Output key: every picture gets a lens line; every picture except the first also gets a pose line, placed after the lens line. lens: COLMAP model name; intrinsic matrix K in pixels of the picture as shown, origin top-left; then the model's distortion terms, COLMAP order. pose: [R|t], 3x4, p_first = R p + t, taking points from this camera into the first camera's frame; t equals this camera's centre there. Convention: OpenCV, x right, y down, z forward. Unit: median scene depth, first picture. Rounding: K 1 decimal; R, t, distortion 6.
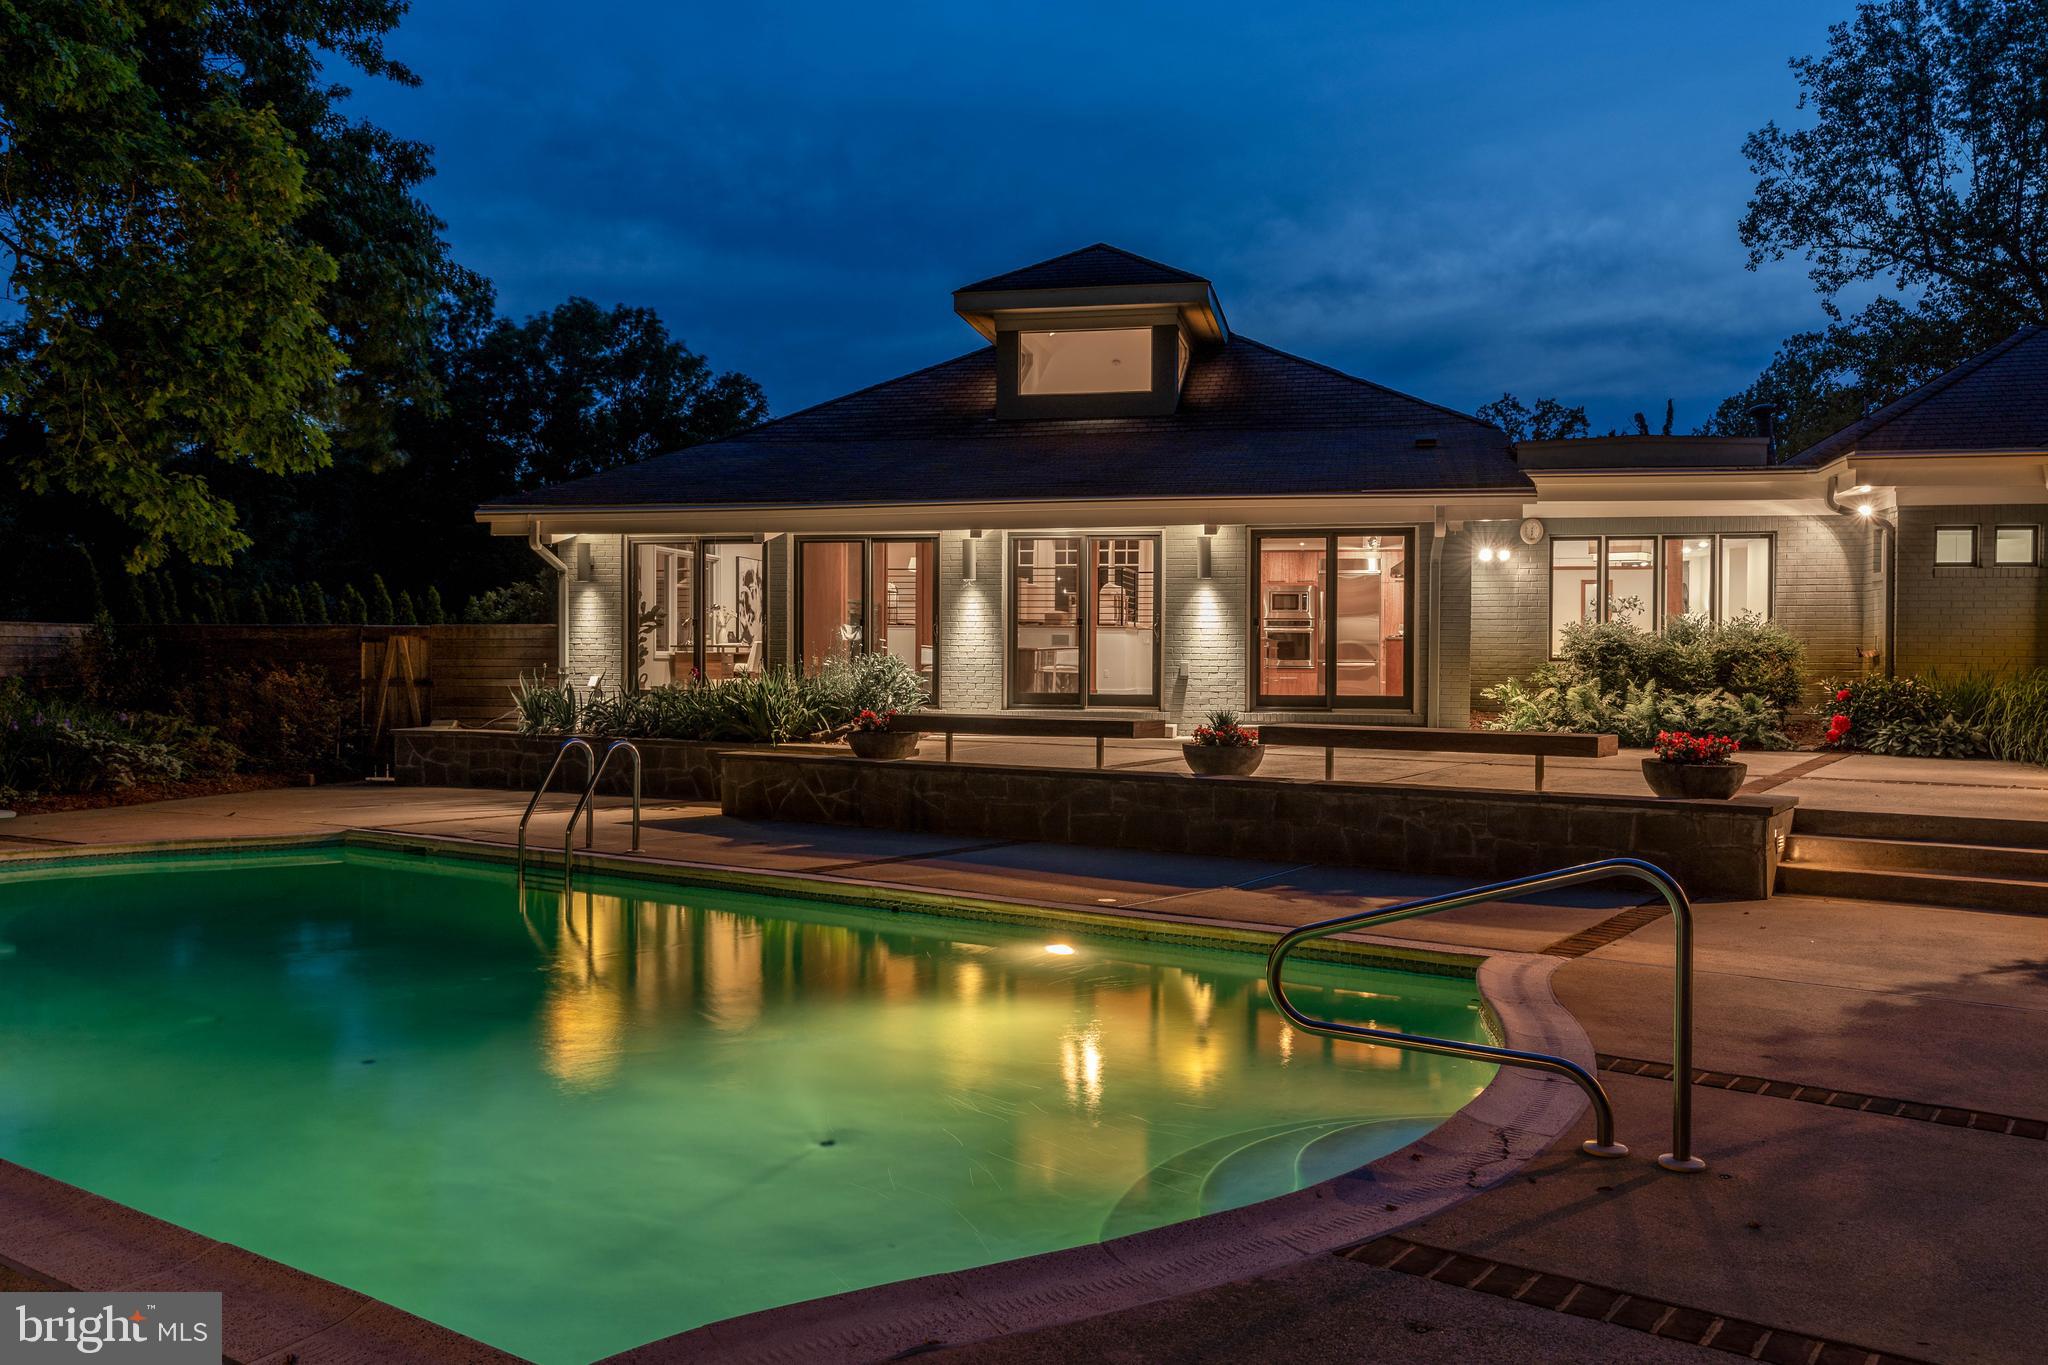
lens RADIAL K [[1645.2, 0, 1030.1], [0, 1645.2, 678.9], [0, 0, 1]] dist [0.004559, 0.003307]
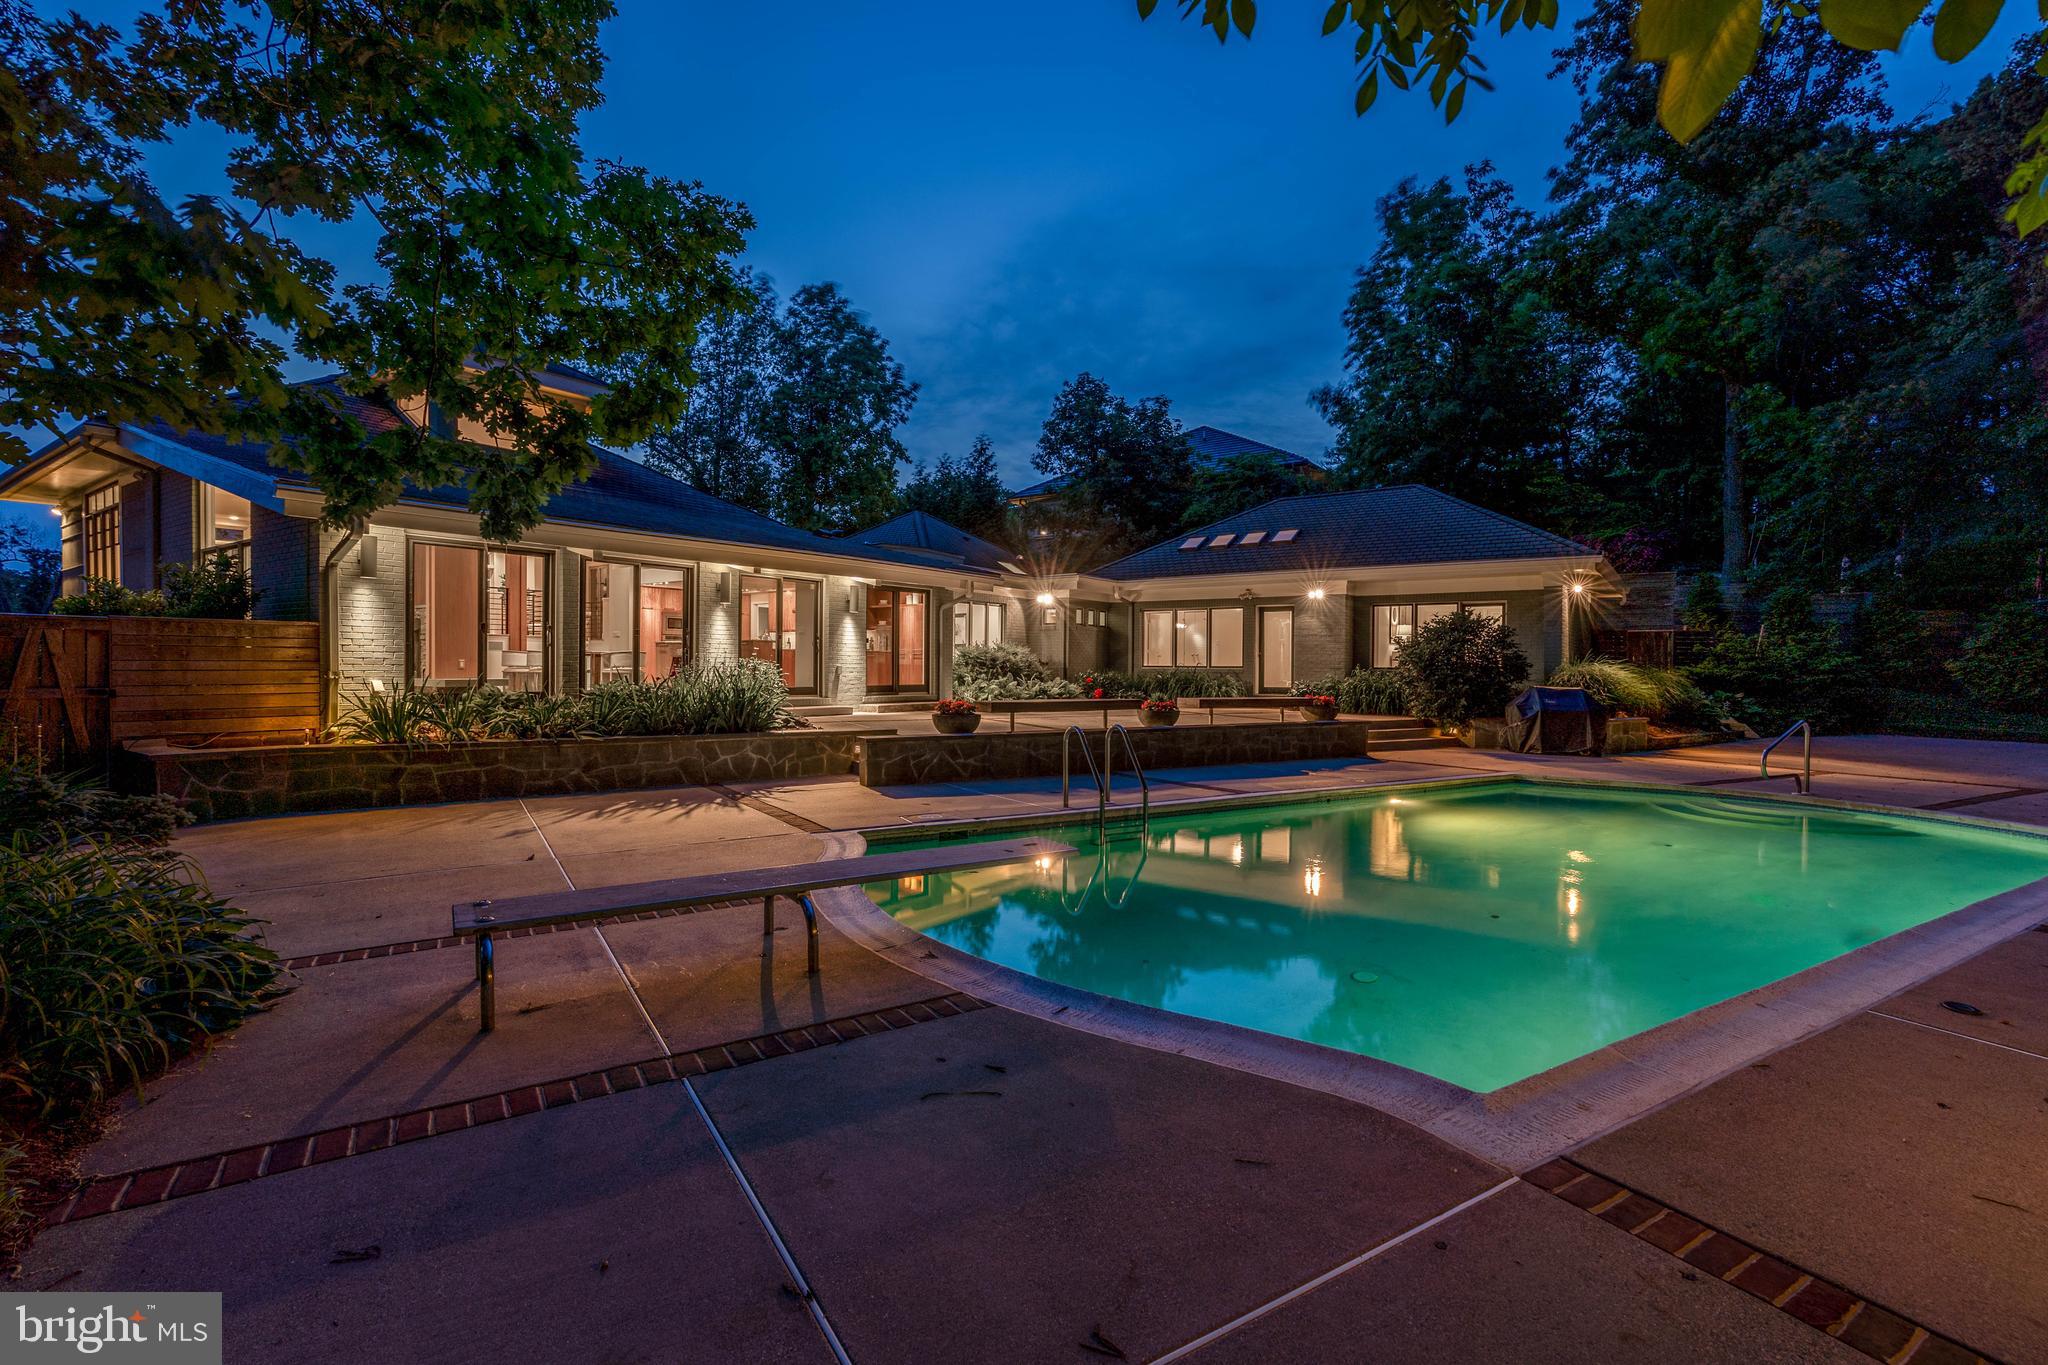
lens RADIAL K [[944.2, 0, 1034.9], [0, 944.2, 661.3], [0, 0, 1]] dist [-0.000742, -0.000420]
pose [[0.396712, 0.002477, 0.917940, -0.656620], [0.004121, 0.999981, -0.004480, -0.008871], [-0.917934, 0.005560, 0.396695, 0.480783]]
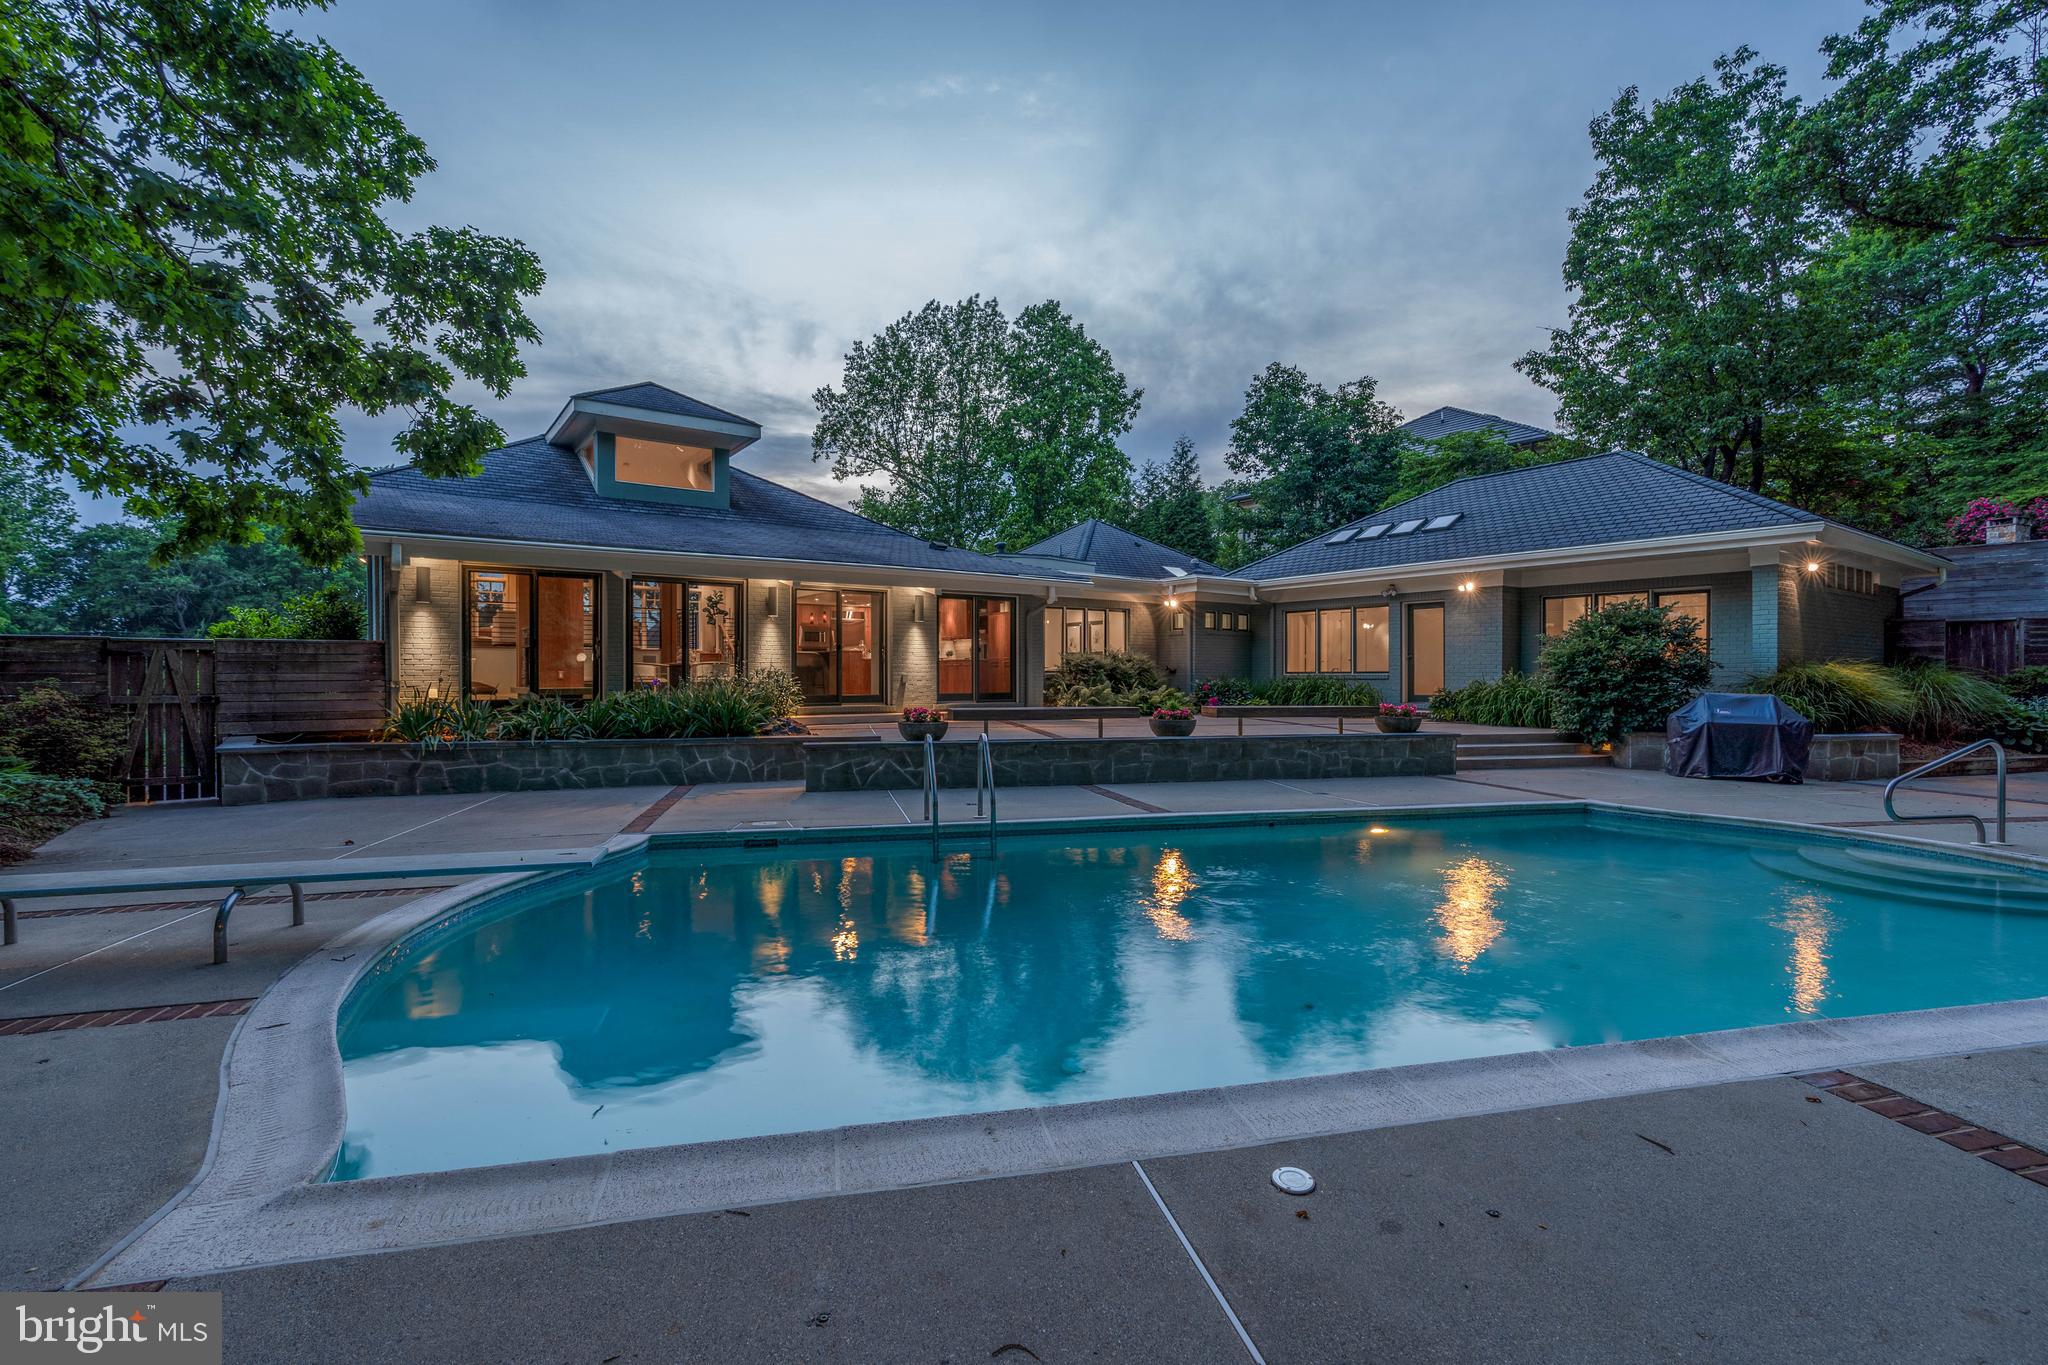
lens RADIAL K [[937.5, 0, 1044.9], [0, 937.5, 669.0], [0, 0, 1]] dist [-0.001827, 0.000391]
pose [[0.661385, -0.000683, 0.750046, -0.501108], [0.011650, 0.999888, -0.009362, -0.004395], [-0.749956, 0.014930, 0.661319, 0.301741]]
